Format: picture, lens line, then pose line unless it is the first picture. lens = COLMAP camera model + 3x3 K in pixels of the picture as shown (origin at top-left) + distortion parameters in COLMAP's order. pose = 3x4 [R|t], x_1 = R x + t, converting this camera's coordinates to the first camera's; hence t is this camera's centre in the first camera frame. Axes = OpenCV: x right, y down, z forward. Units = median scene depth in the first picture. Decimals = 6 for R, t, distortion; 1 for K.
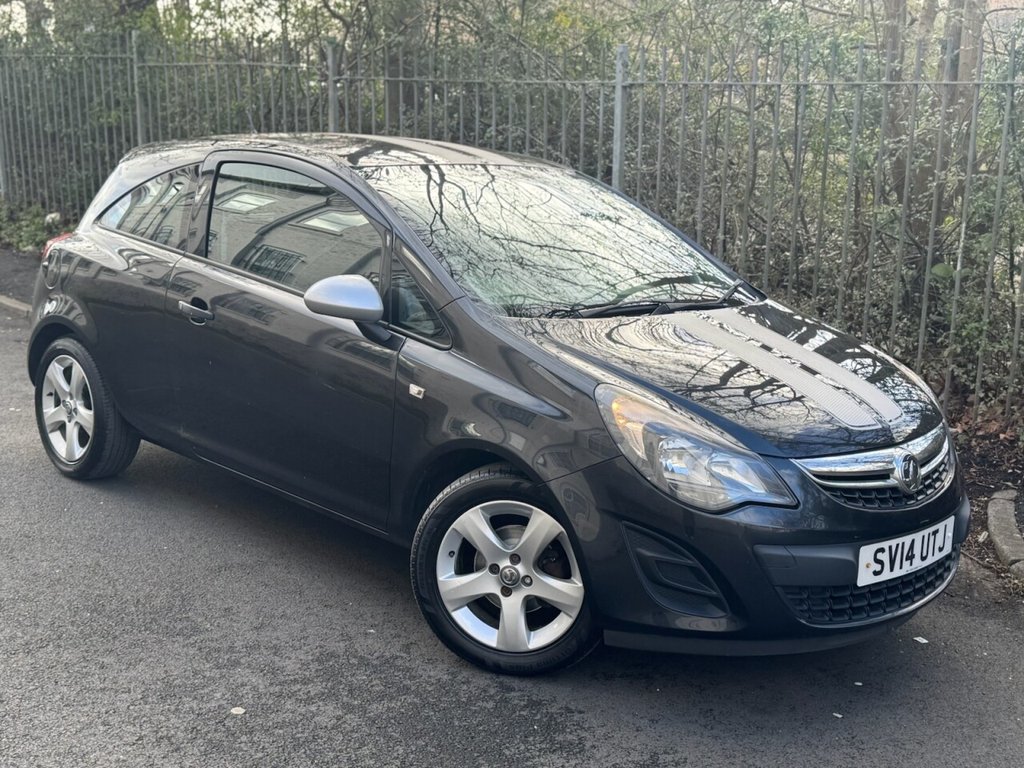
lens RADIAL K [[1263.7, 0, 523.8], [0, 1263.7, 384.5], [0, 0, 1]] dist [0.085786, 0.000000]
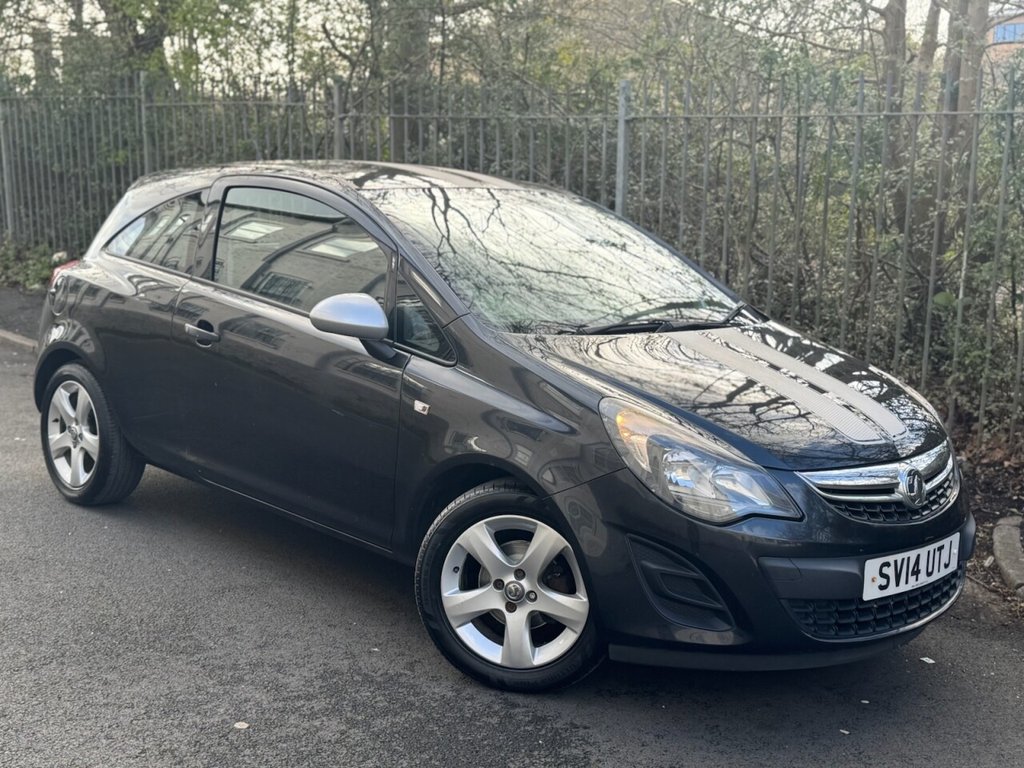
lens RADIAL K [[1263.7, 0, 523.4], [0, 1263.7, 386.6], [0, 0, 1]] dist [0.085786, 0.000000]
pose [[0.999996, -0.000558, -0.002791, -0.001015], [0.000460, 0.999391, -0.034886, 0.024046], [0.002808, 0.034885, 0.999387, -0.003228]]
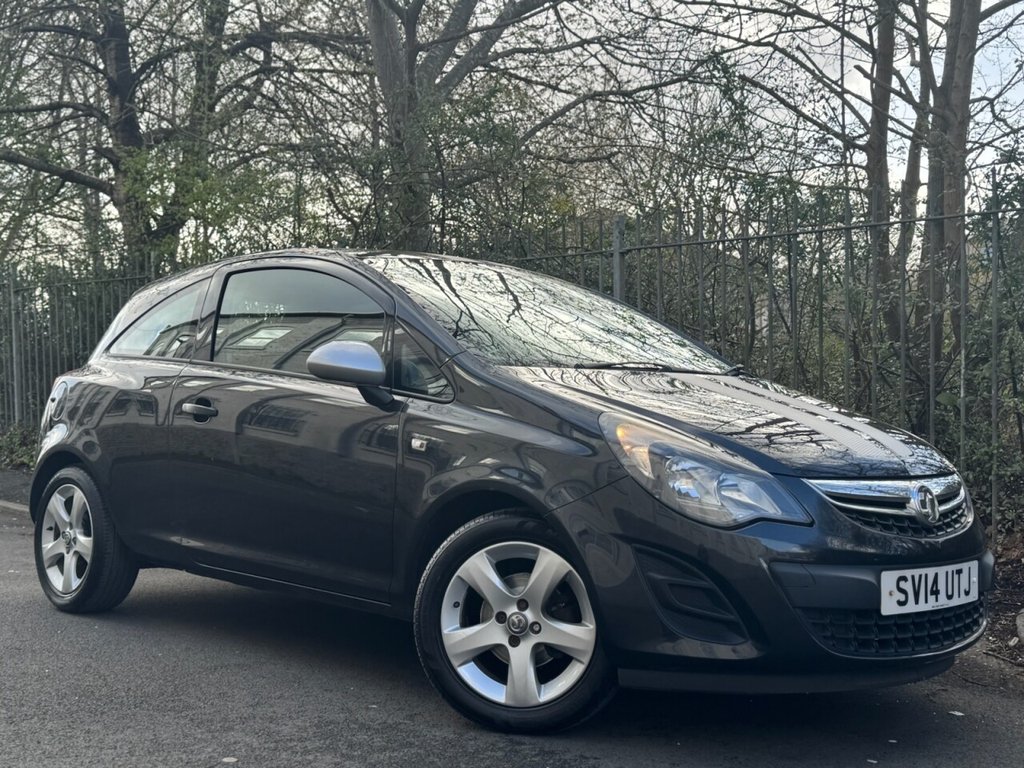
lens RADIAL K [[1263.7, 0, 522.3], [0, 1263.7, 390.1], [0, 0, 1]] dist [0.085786, 0.000000]
pose [[0.999641, -0.026068, -0.006129, 0.003039], [0.024234, 0.978010, -0.207146, 0.172496], [0.011394, 0.206923, 0.978291, 0.026290]]
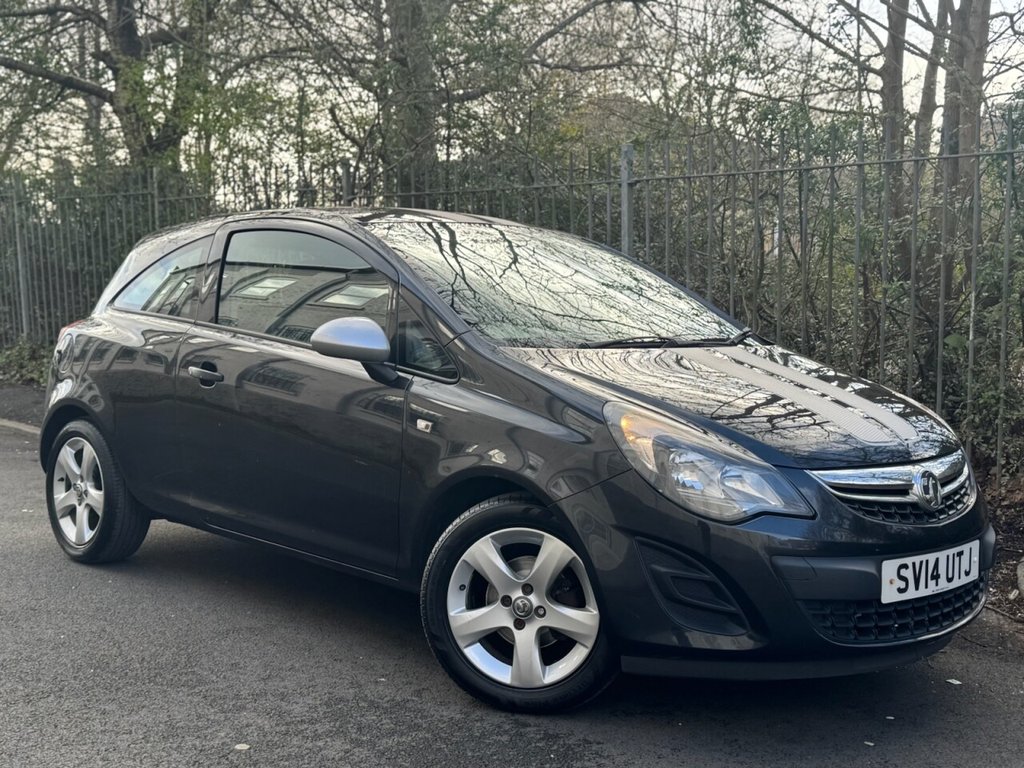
lens RADIAL K [[1263.7, 0, 525.0], [0, 1263.7, 395.1], [0, 0, 1]] dist [0.085786, 0.000000]
pose [[0.999525, -0.027521, -0.013900, 0.008638], [0.025715, 0.992847, -0.116593, 0.100195], [0.017009, 0.116180, 0.993083, 0.015939]]
